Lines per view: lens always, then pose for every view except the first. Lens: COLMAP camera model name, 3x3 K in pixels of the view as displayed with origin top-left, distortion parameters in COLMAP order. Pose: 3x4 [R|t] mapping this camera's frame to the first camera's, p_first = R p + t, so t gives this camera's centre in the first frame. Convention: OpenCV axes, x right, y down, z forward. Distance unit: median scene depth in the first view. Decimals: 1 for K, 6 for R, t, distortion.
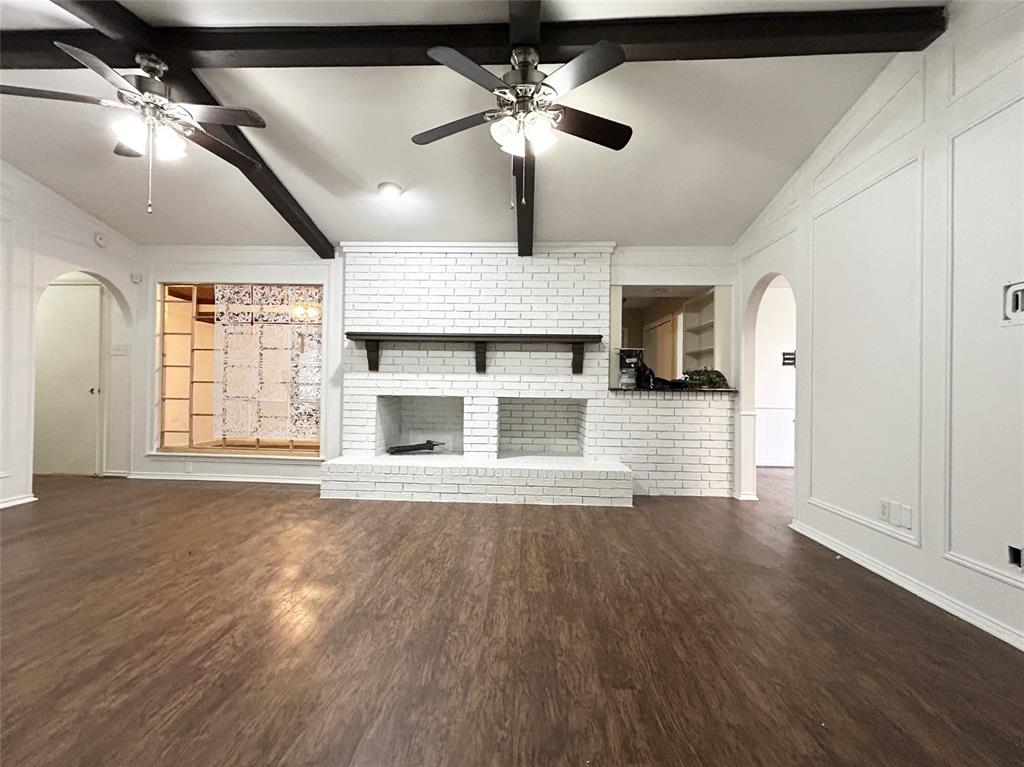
lens RADIAL K [[482.4, 0, 504.1], [0, 482.4, 383.2], [0, 0, 1]] dist [0.000411, -0.000780]
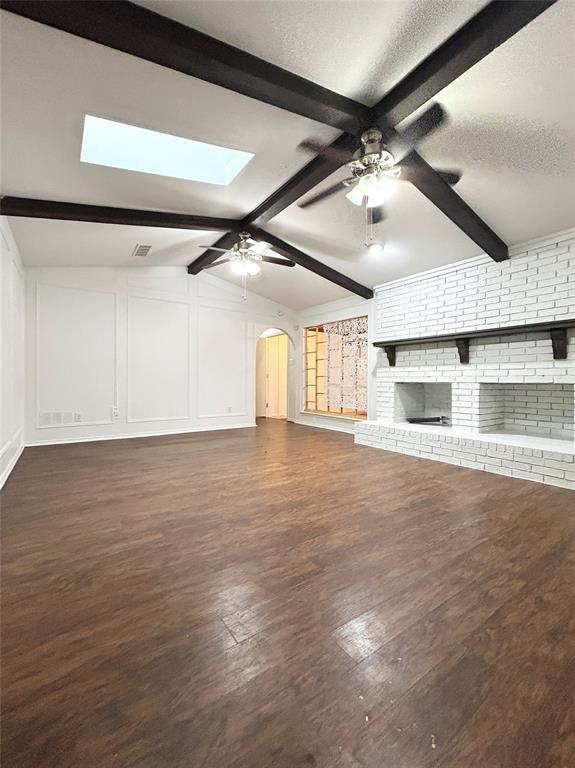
lens RADIAL K [[323.6, 0, 287.5], [0, 323.6, 384.0], [0, 0, 1]] dist [-0.001585, 0.000024]
pose [[0.614823, -0.004801, -0.788651, 0.335355], [0.007861, 0.999969, 0.000040, 0.028386], [0.788626, -0.006224, 0.614841, 0.113019]]
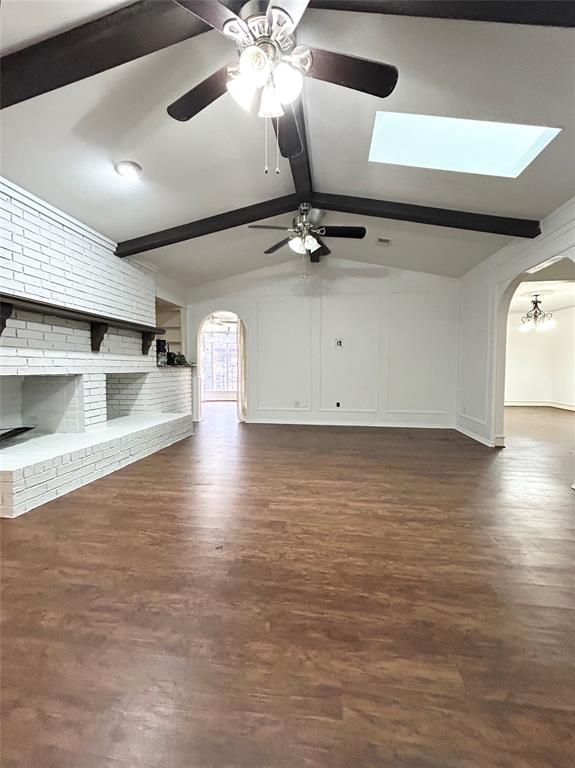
lens RADIAL K [[323.6, 0, 287.5], [0, 323.6, 384.0], [0, 0, 1]] dist [-0.001585, 0.000024]
pose [[0.095205, -0.064407, 0.993372, -0.743857], [-0.008465, 0.997816, 0.065506, -0.000252], [-0.995422, -0.014645, 0.094452, 0.494489]]
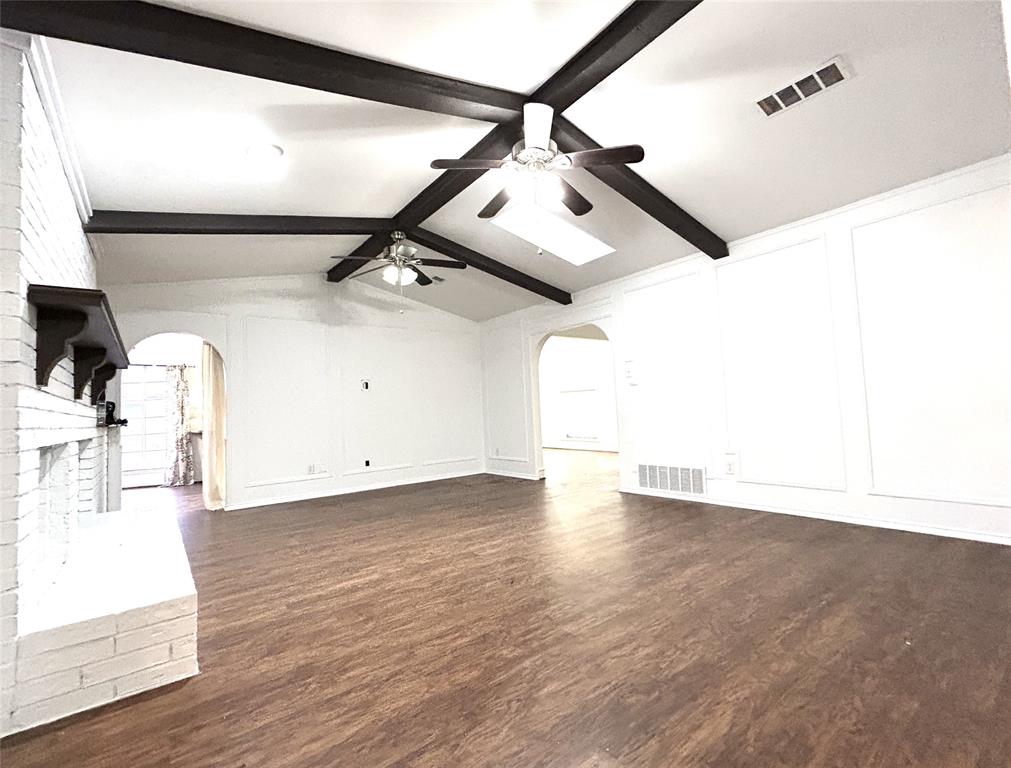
lens RADIAL K [[455.5, 0, 505.5], [0, 455.5, 384.0], [0, 0, 1]] dist [-0.002906, -0.000219]
pose [[-0.646558, 0.059578, 0.760535, -0.814534], [0.031794, 0.998184, -0.051166, 0.004273], [-0.762202, -0.008901, -0.647278, 0.963071]]
